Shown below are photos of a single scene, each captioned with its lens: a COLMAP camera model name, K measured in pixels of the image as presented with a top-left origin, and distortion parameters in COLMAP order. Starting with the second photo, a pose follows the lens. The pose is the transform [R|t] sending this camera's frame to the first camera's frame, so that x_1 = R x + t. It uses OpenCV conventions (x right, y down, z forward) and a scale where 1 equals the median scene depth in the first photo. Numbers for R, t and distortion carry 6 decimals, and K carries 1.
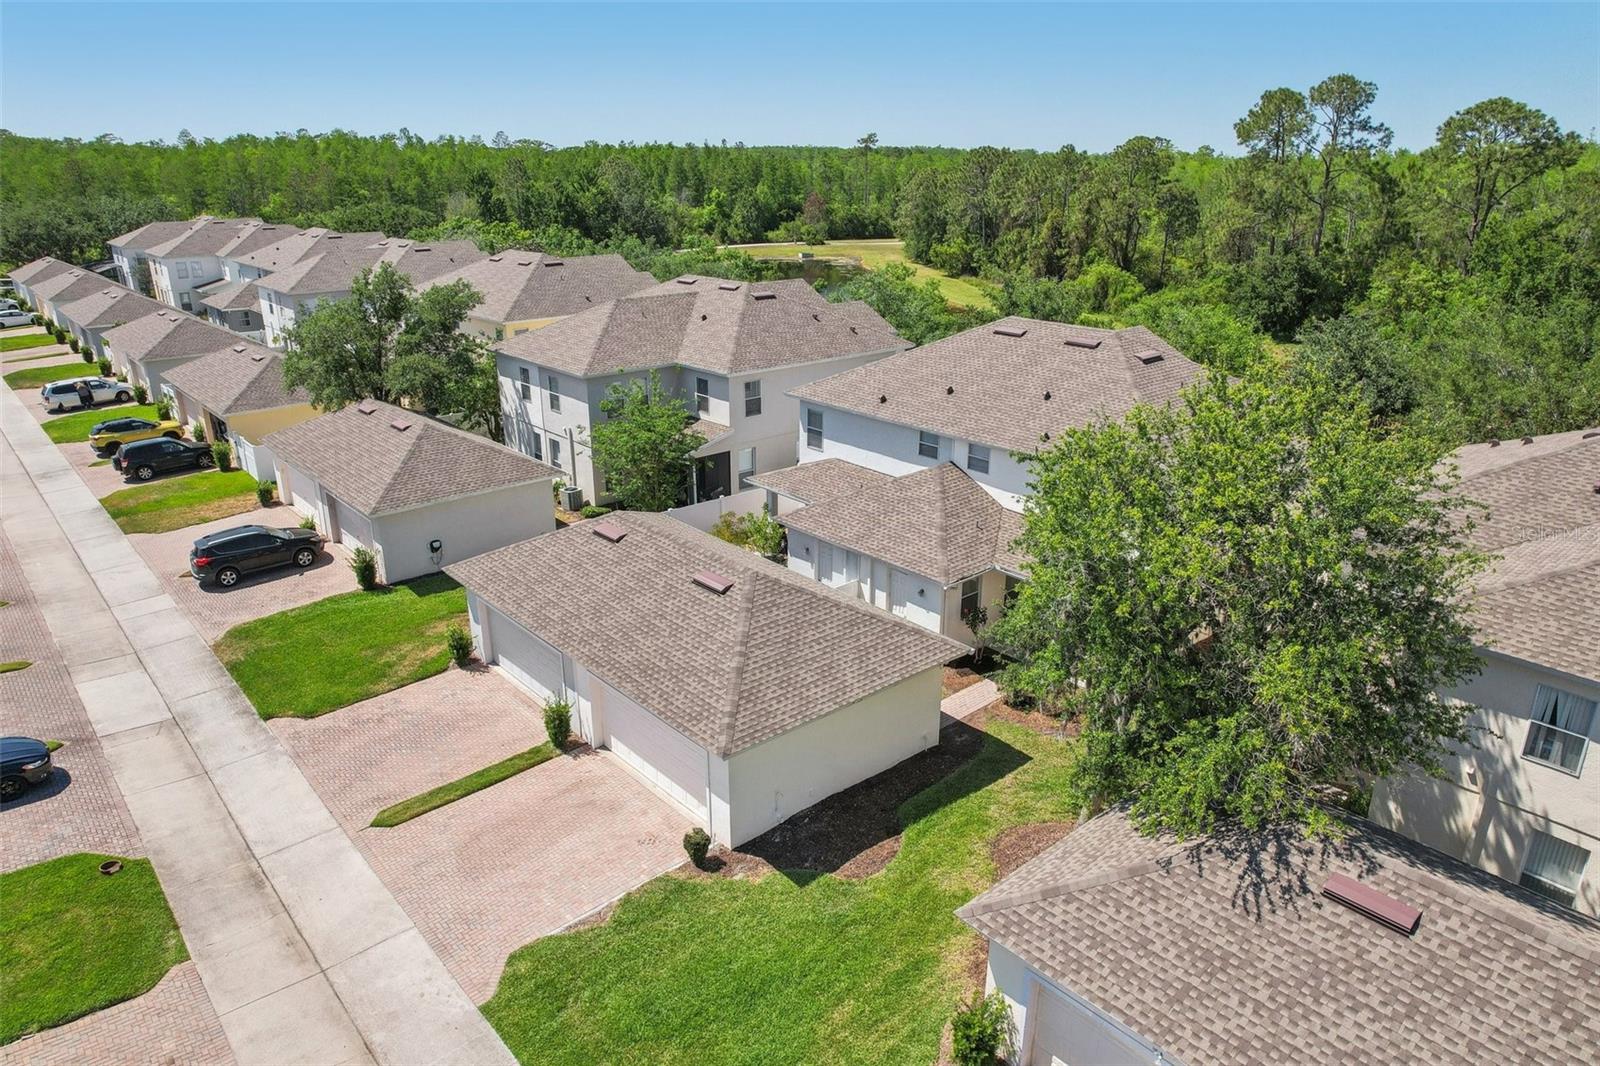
lens RADIAL K [[1047.4, 0, 803.9], [0, 1047.4, 530.2], [0, 0, 1]] dist [-0.080310, 0.071064]
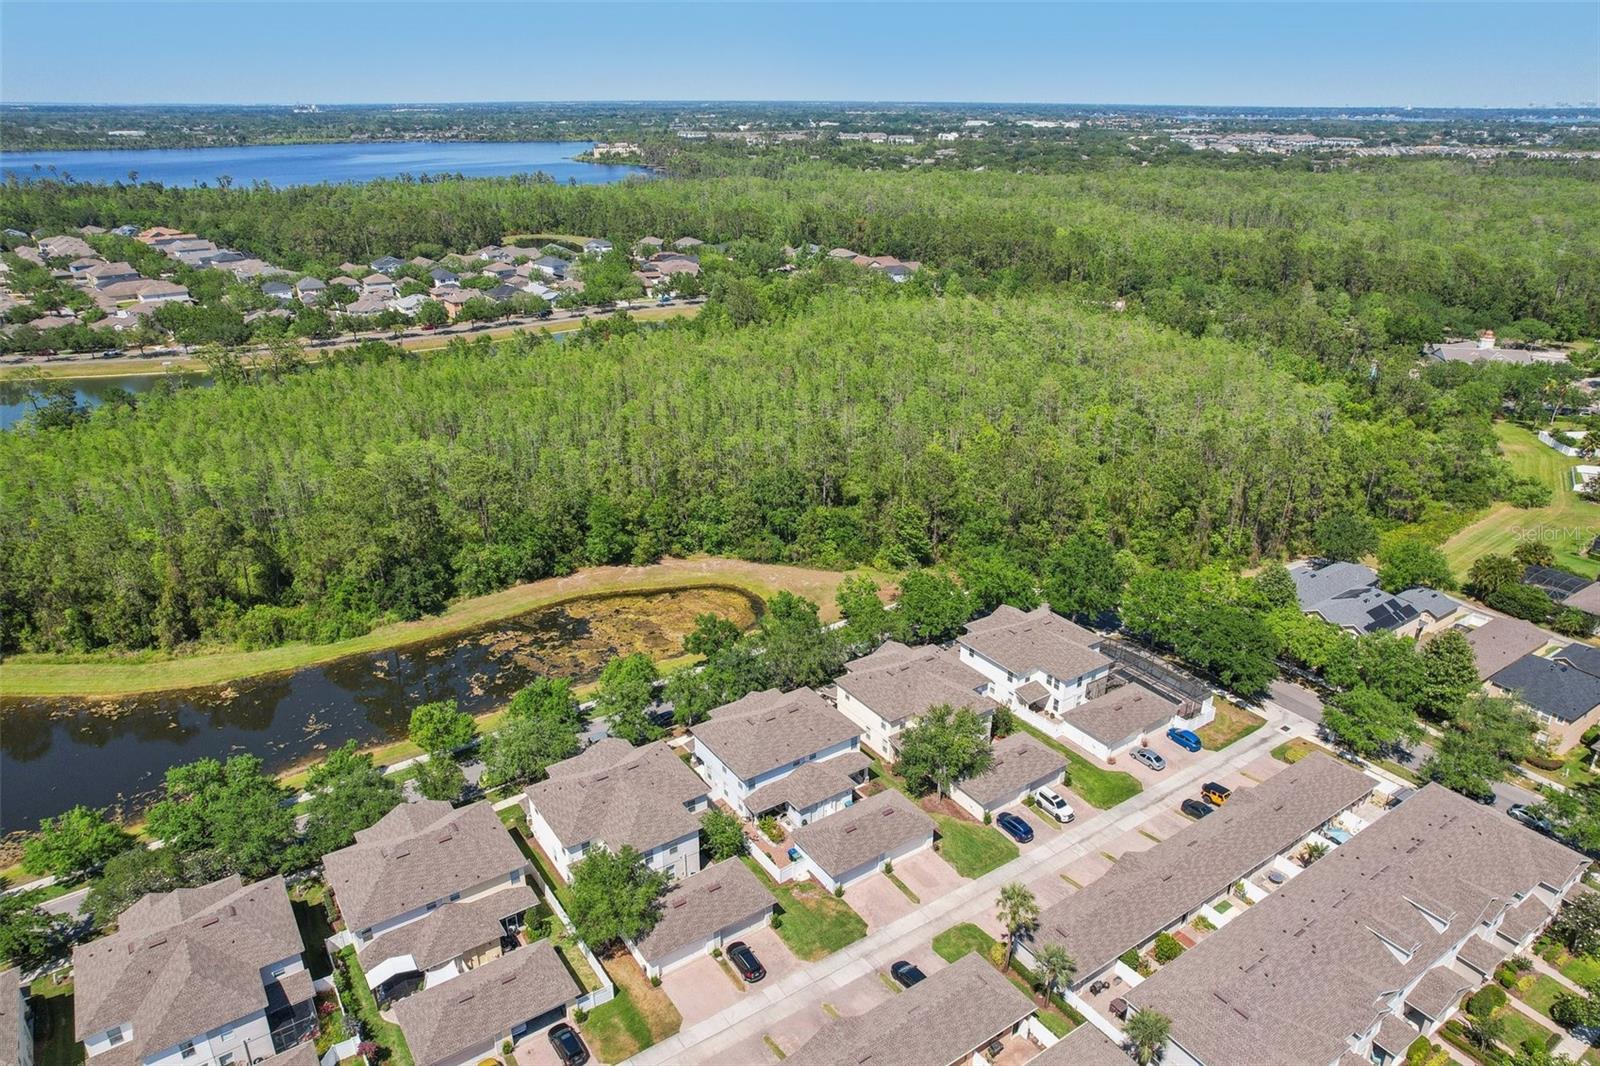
lens RADIAL K [[1038.0, 0, 803.0], [0, 1038.0, 542.7], [0, 0, 1]] dist [-0.077561, 0.067327]
pose [[0.125130, -0.396291, 0.909558, -2.505513], [0.330398, 0.881080, 0.338429, -1.747451], [-0.935510, 0.258169, 0.241184, 0.031357]]
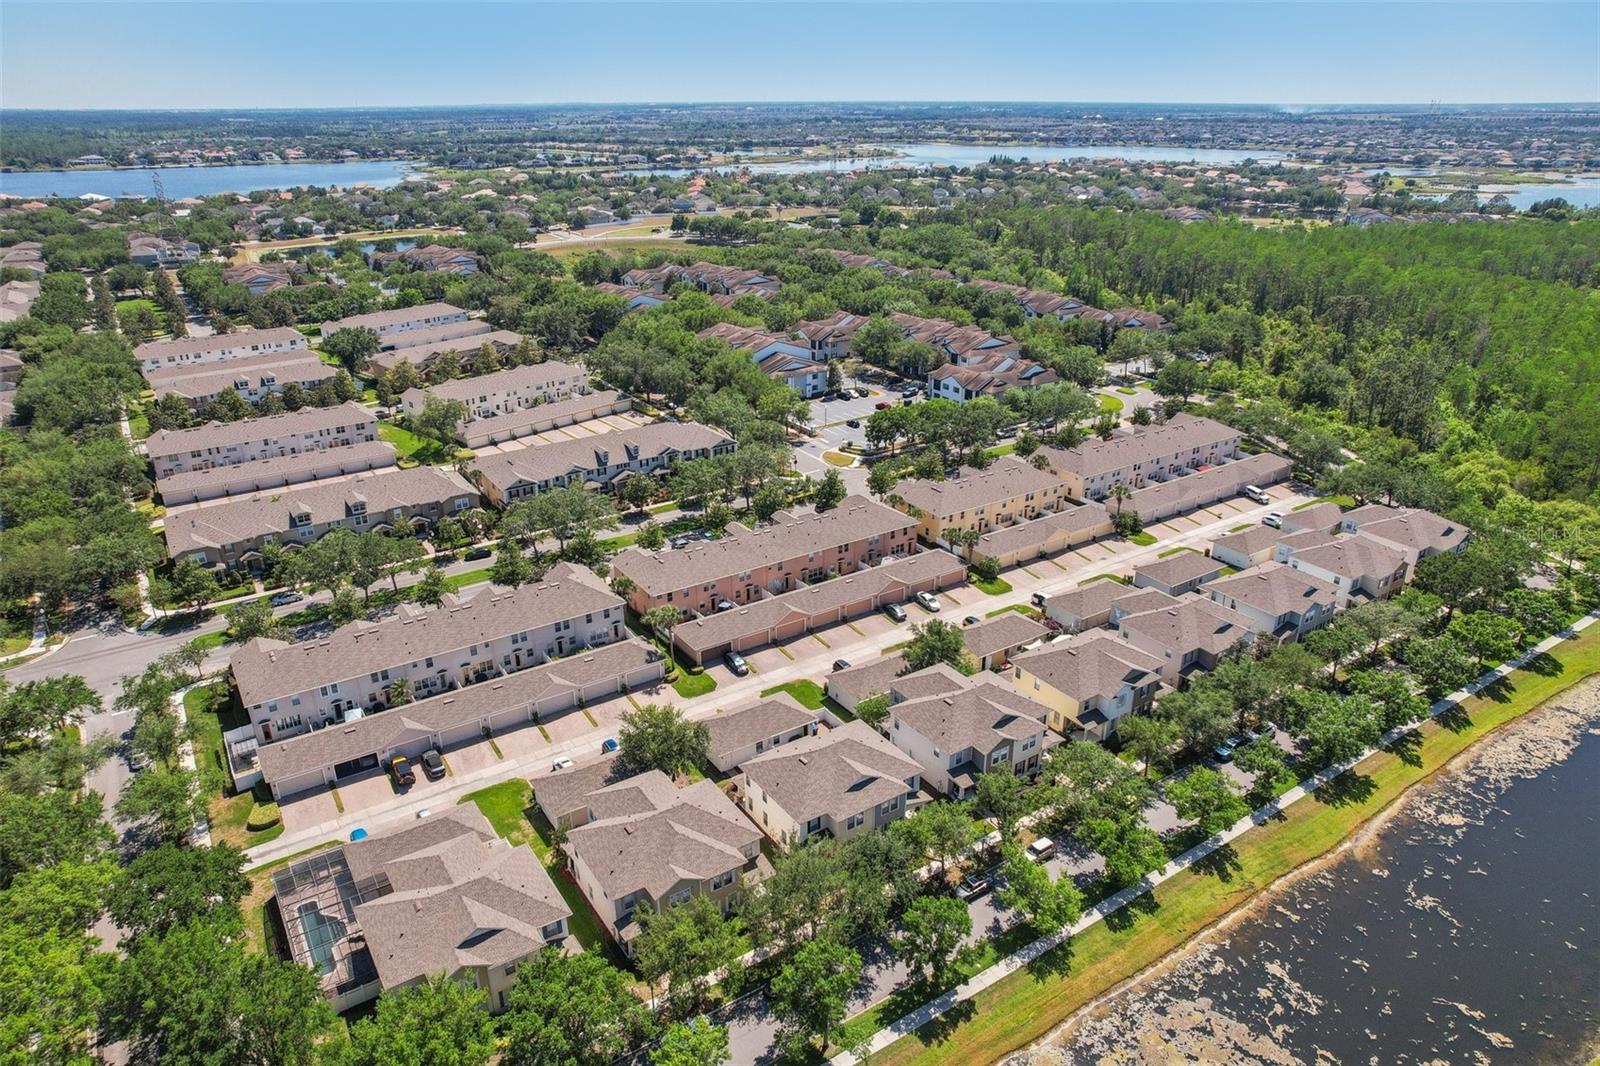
lens RADIAL K [[1038.0, 0, 803.0], [0, 1038.0, 542.7], [0, 0, 1]] dist [-0.077561, 0.067327]
pose [[-0.137344, 0.391777, -0.909751, 2.844825], [-0.329067, 0.848243, 0.414968, -1.973339], [0.934265, 0.356362, 0.012420, 0.696627]]
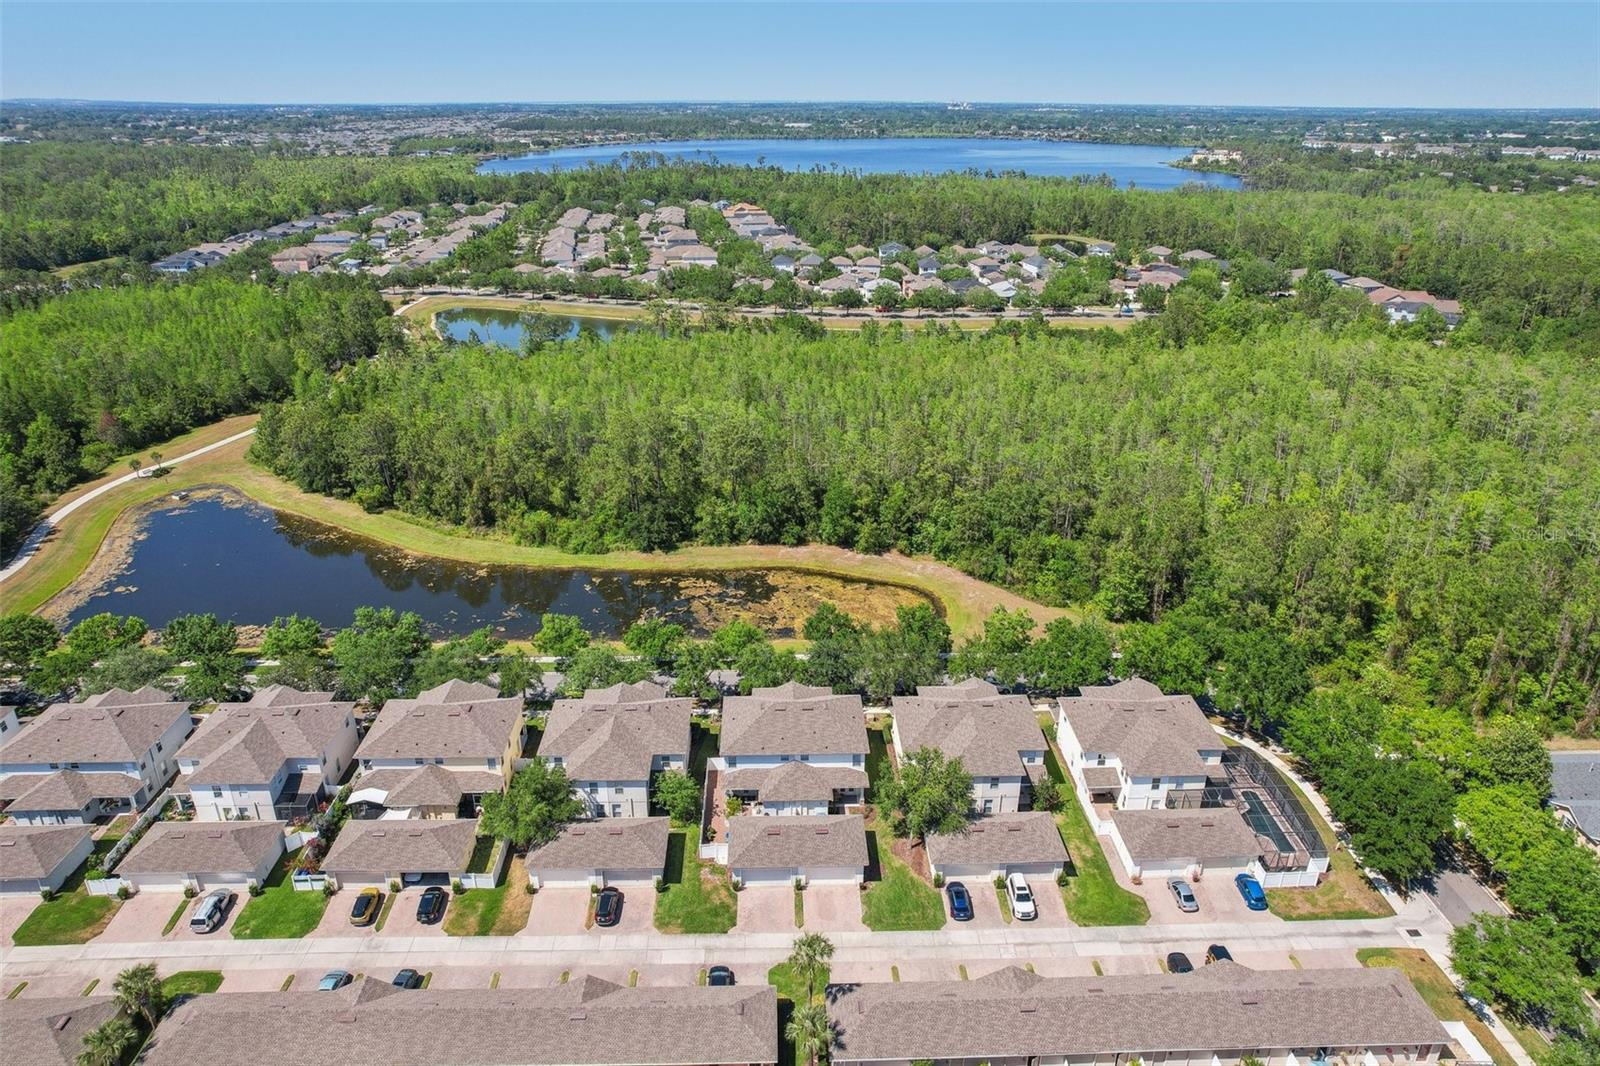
lens RADIAL K [[1038.0, 0, 803.0], [0, 1038.0, 542.7], [0, 0, 1]] dist [-0.077561, 0.067327]
pose [[0.638899, -0.305917, 0.705849, -1.889021], [0.255921, 0.949792, 0.179996, -1.267210], [-0.725474, 0.065643, 0.685112, -1.271227]]
